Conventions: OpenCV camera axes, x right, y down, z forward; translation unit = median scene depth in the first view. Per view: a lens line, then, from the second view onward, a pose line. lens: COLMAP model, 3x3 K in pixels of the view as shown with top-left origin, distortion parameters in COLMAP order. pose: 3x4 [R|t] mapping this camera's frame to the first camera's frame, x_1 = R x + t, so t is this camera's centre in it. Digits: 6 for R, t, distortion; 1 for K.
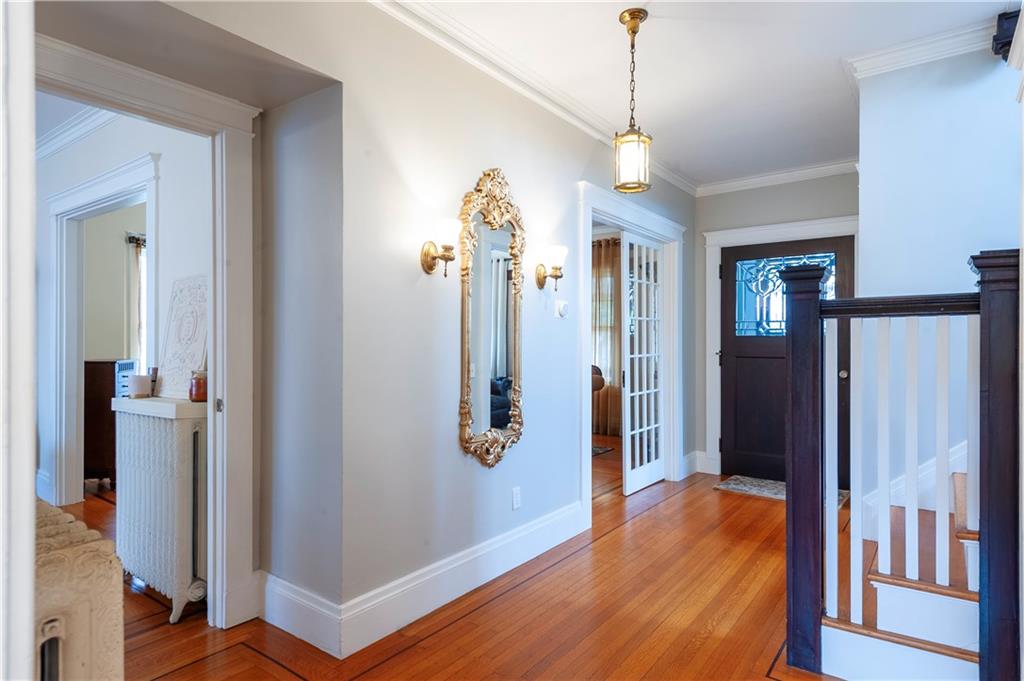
lens RADIAL K [[569.0, 0, 504.6], [0, 569.0, 343.8], [0, 0, 1]] dist [0.020726, 0.000553]
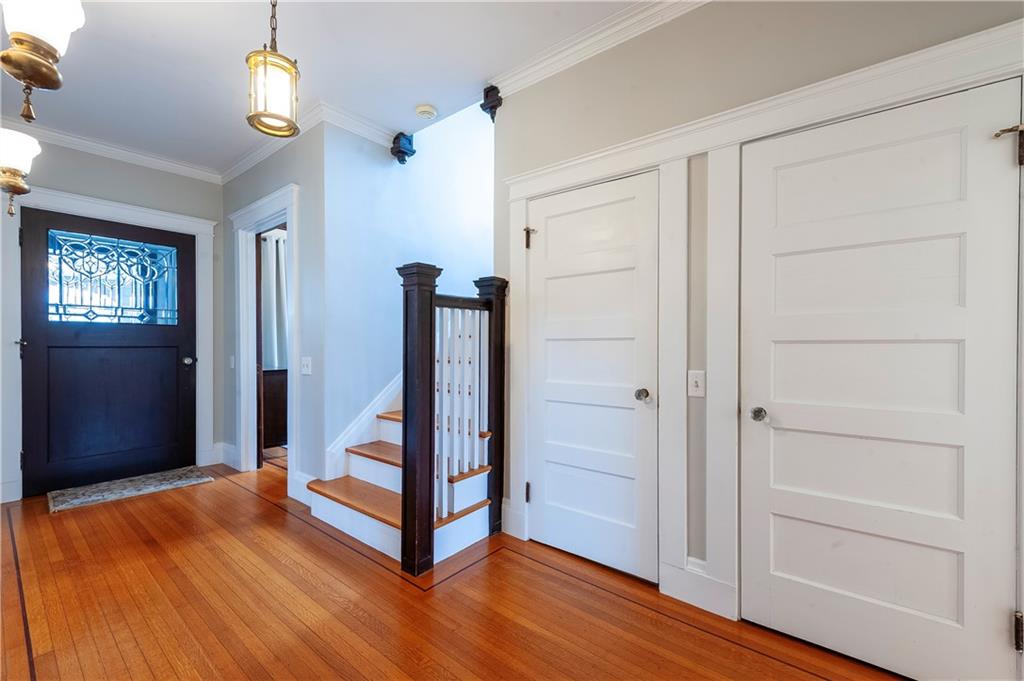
lens RADIAL K [[428.1, 0, 515.5], [0, 428.1, 349.8], [0, 0, 1]] dist [-0.000134, 0.000025]
pose [[0.023756, -0.016369, 0.999584, -0.355549], [-0.000406, 0.999866, 0.016383, 0.031611], [-0.999718, -0.000795, 0.023746, 0.603069]]
